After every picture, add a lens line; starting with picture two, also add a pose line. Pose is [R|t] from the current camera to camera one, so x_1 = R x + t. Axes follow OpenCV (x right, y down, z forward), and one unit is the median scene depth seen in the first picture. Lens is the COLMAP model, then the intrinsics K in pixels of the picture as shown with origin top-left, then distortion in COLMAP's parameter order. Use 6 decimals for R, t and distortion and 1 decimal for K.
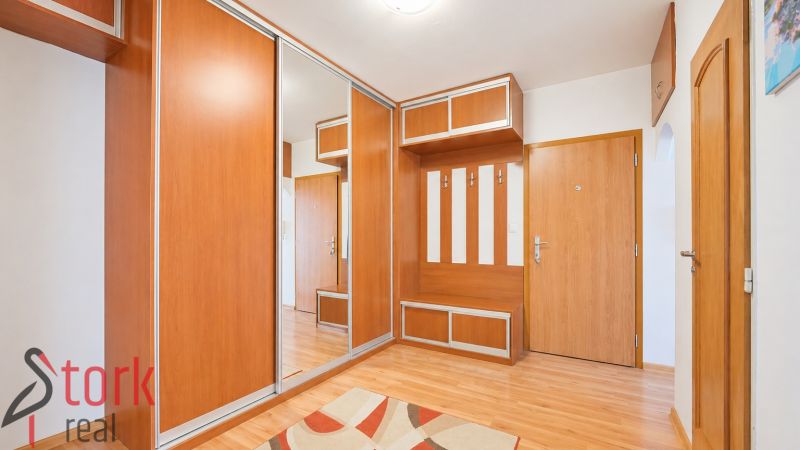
lens RADIAL K [[322.2, 0, 400.0], [0, 322.2, 225.0], [0, 0, 1]] dist [-0.036915, -0.000104]
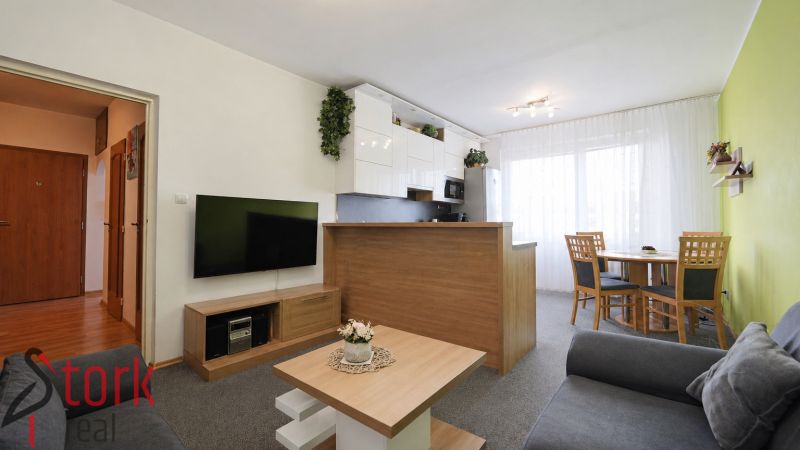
lens RADIAL K [[322.2, 0, 400.0], [0, 322.2, 225.0], [0, 0, 1]] dist [-0.036915, -0.000104]
pose [[0.119085, 0.000080, 0.992884, -0.718896], [-0.041619, 0.999121, 0.004912, -0.001296], [-0.992011, -0.041908, 0.118984, -0.925863]]
